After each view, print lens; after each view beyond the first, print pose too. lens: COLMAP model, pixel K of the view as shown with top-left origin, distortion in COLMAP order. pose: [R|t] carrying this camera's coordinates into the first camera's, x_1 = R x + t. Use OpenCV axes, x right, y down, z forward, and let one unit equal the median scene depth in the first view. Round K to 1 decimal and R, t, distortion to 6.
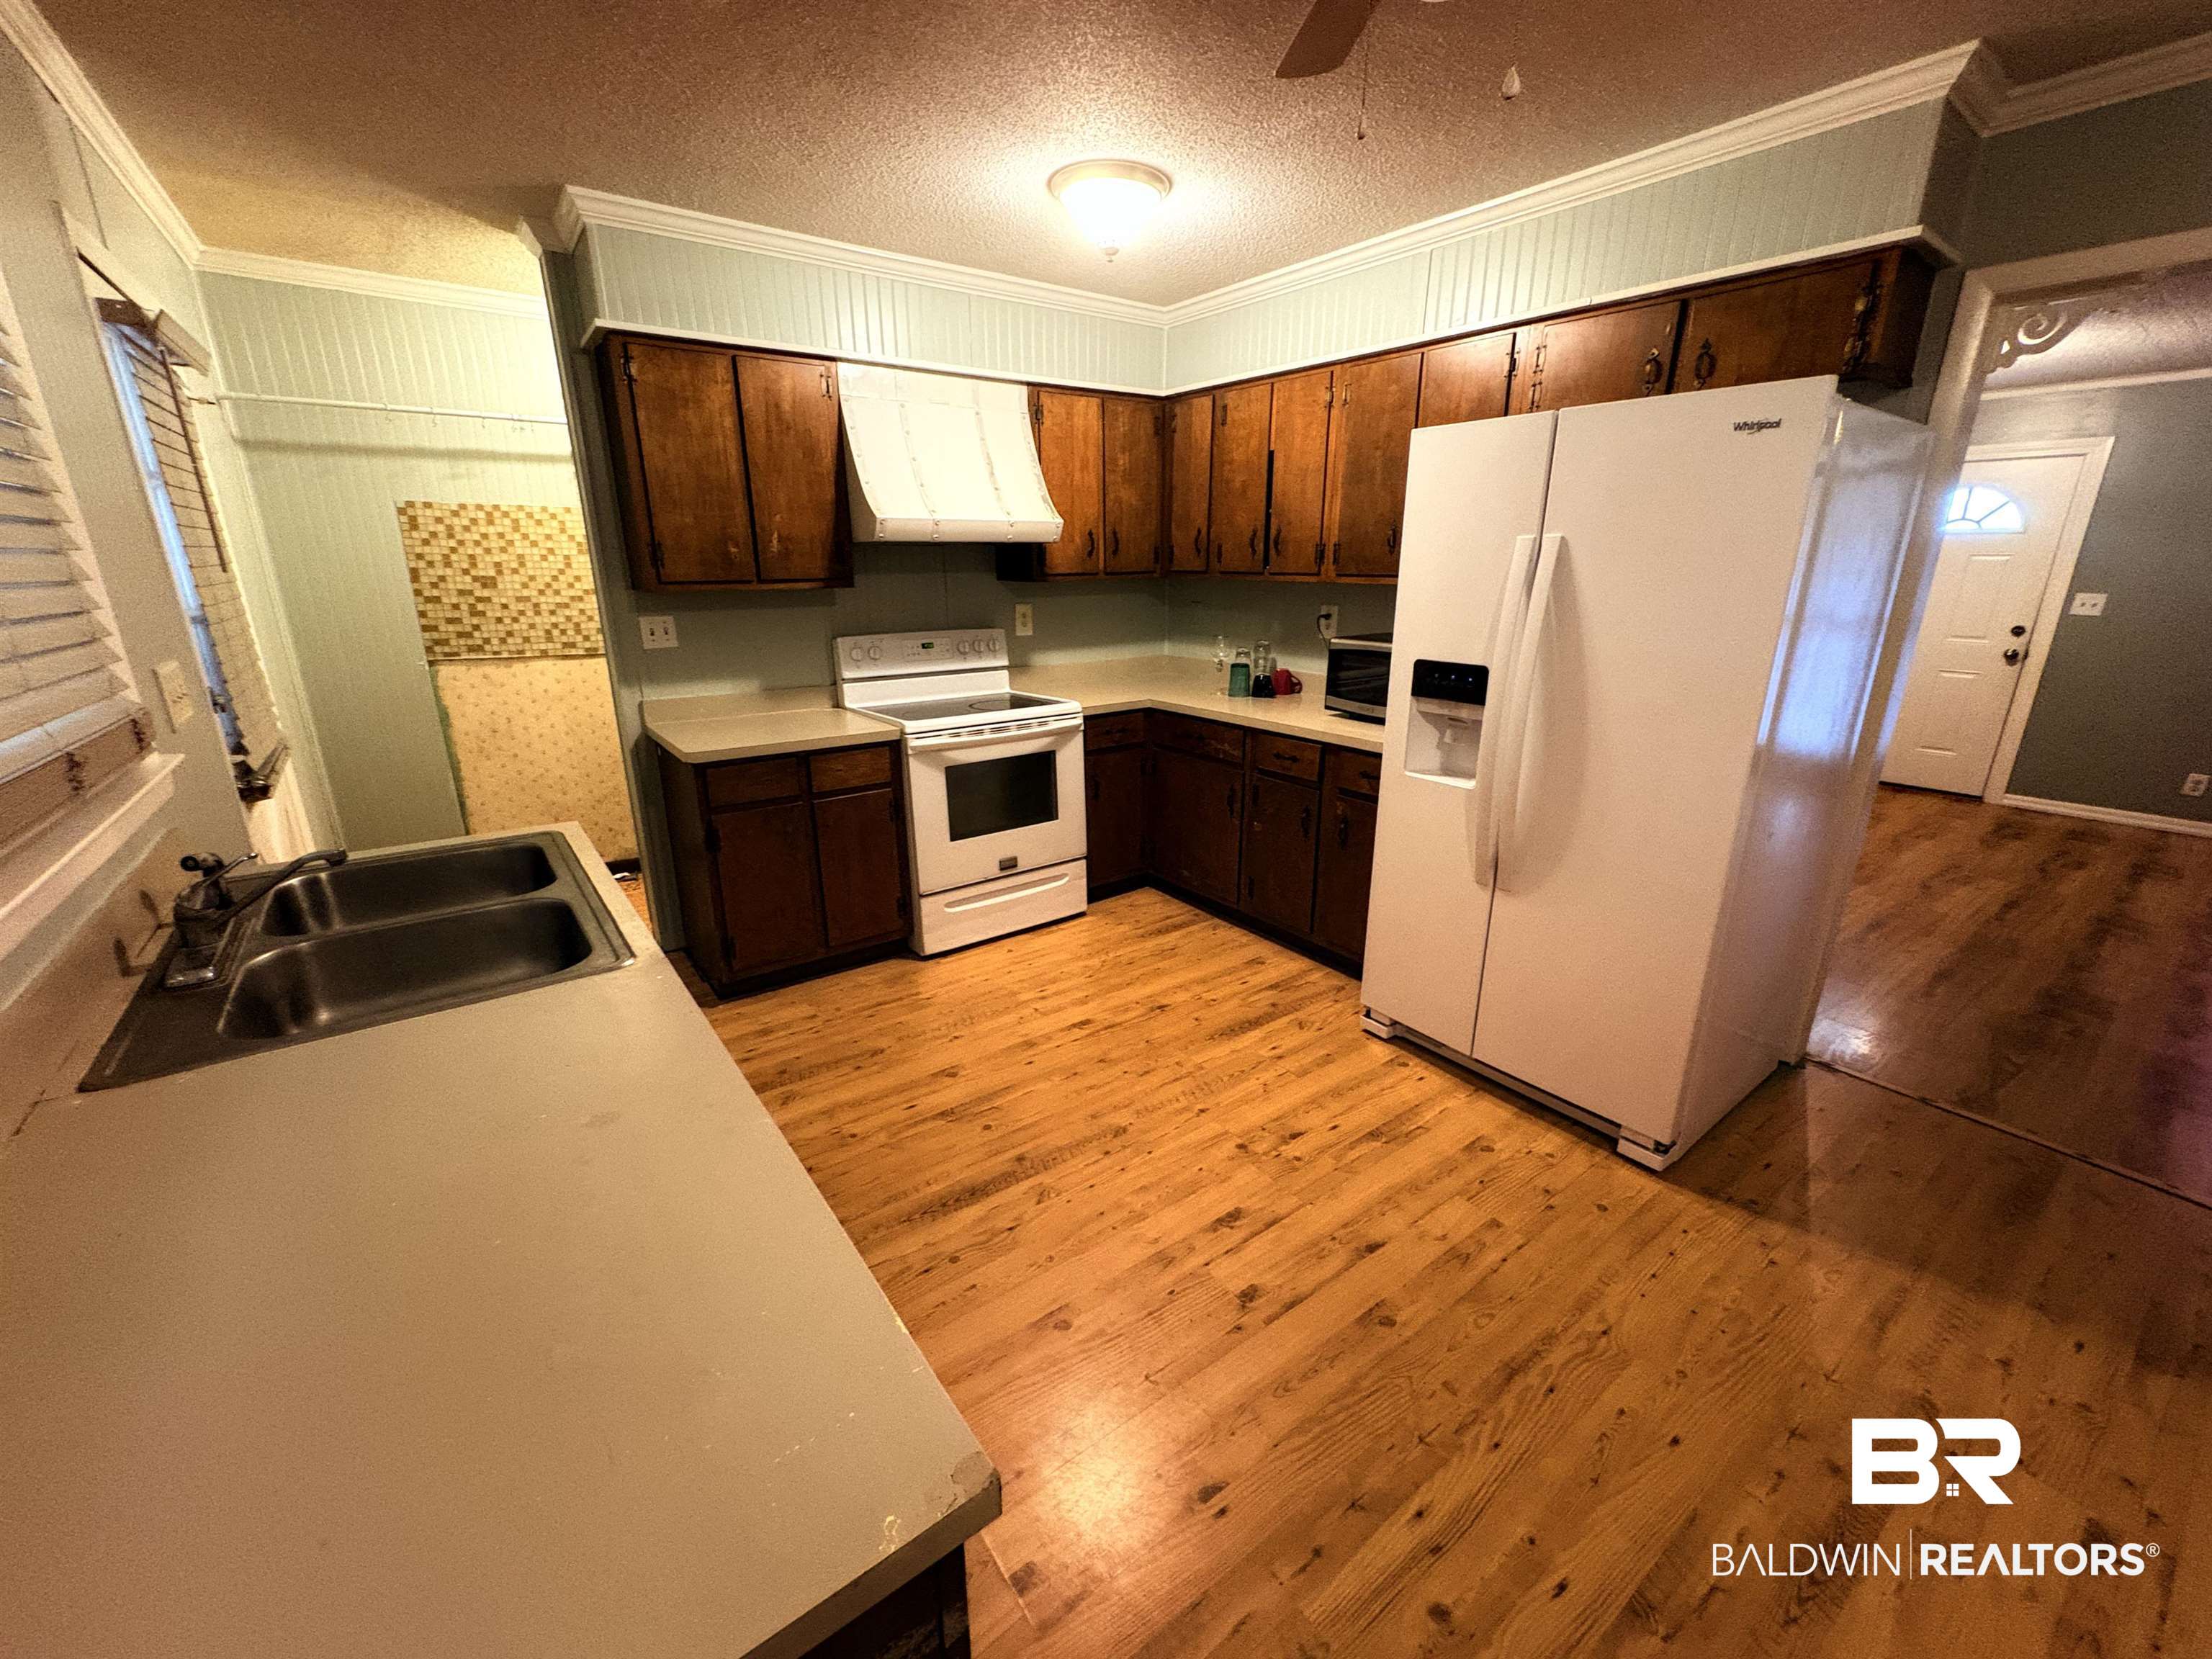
lens RADIAL K [[888.4, 0, 1102.1], [0, 888.4, 837.2], [0, 0, 1]] dist [-0.001370, 0.000152]
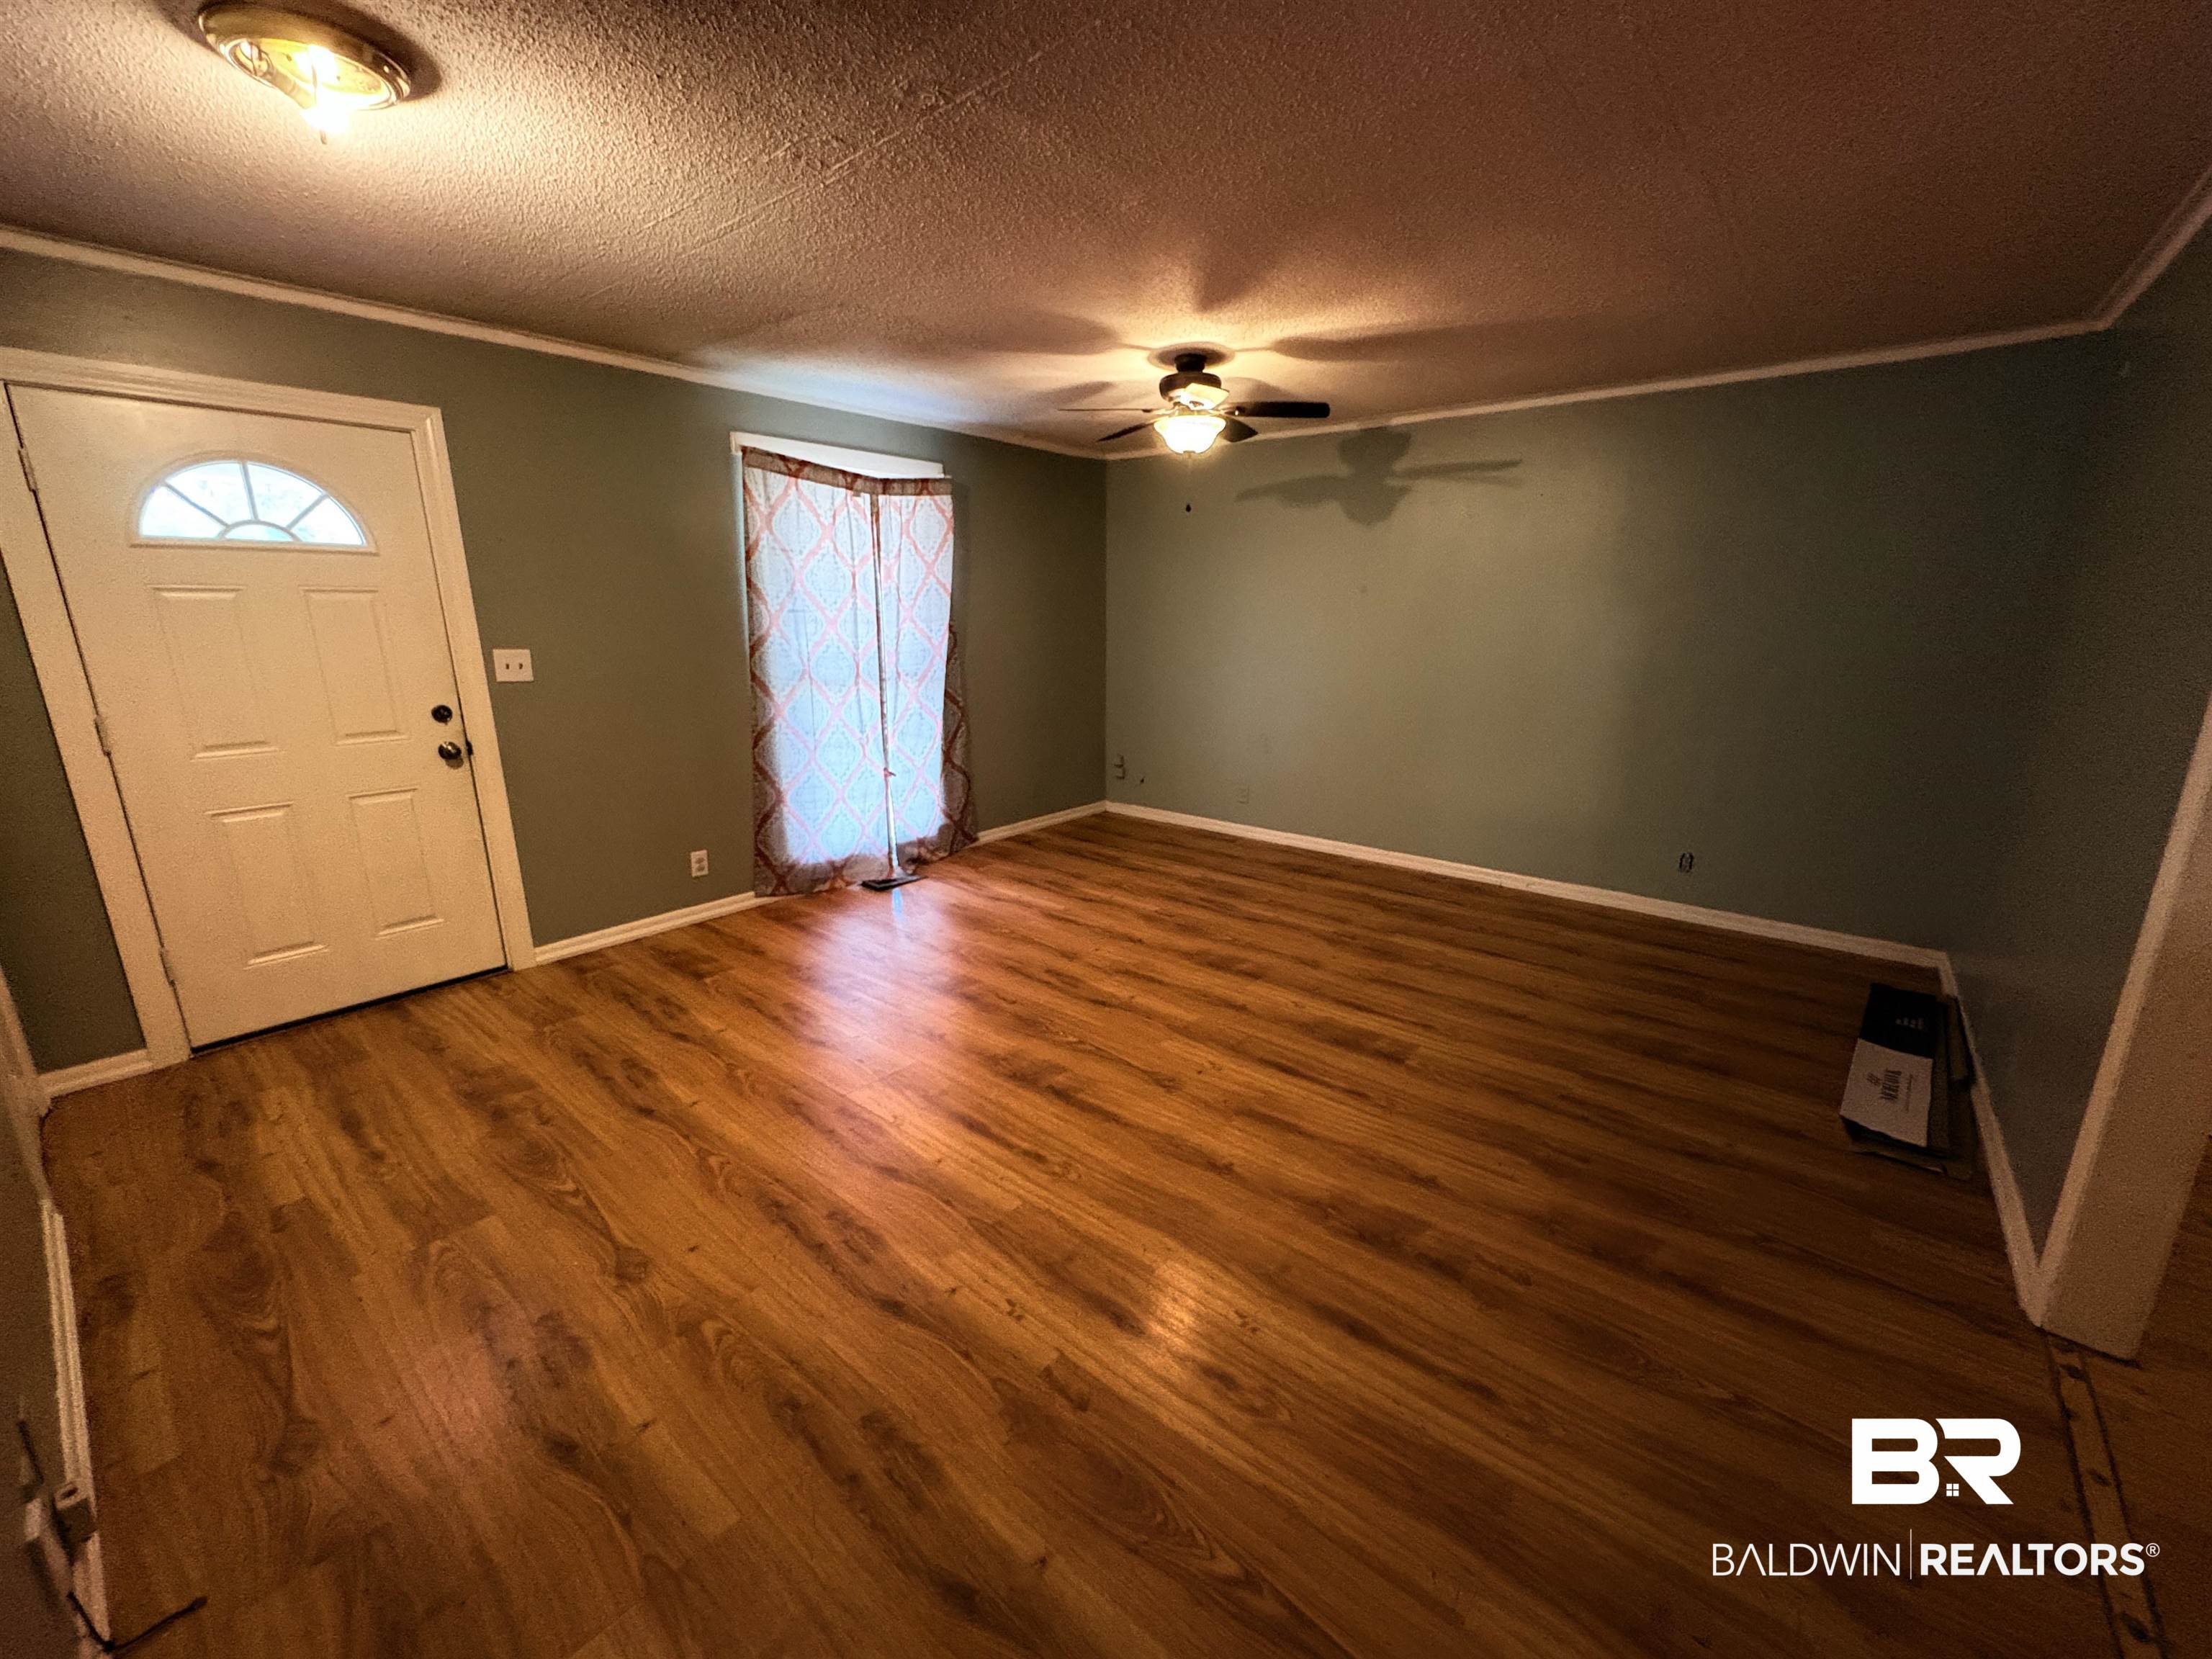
lens RADIAL K [[888.4, 0, 1103.7], [0, 888.4, 833.0], [0, 0, 1]] dist [-0.001370, 0.000152]
pose [[-0.238619, -0.246343, 0.939349, 0.327370], [0.279342, 0.908997, 0.309343, -0.224777], [-0.930070, 0.336214, -0.148090, 0.707314]]
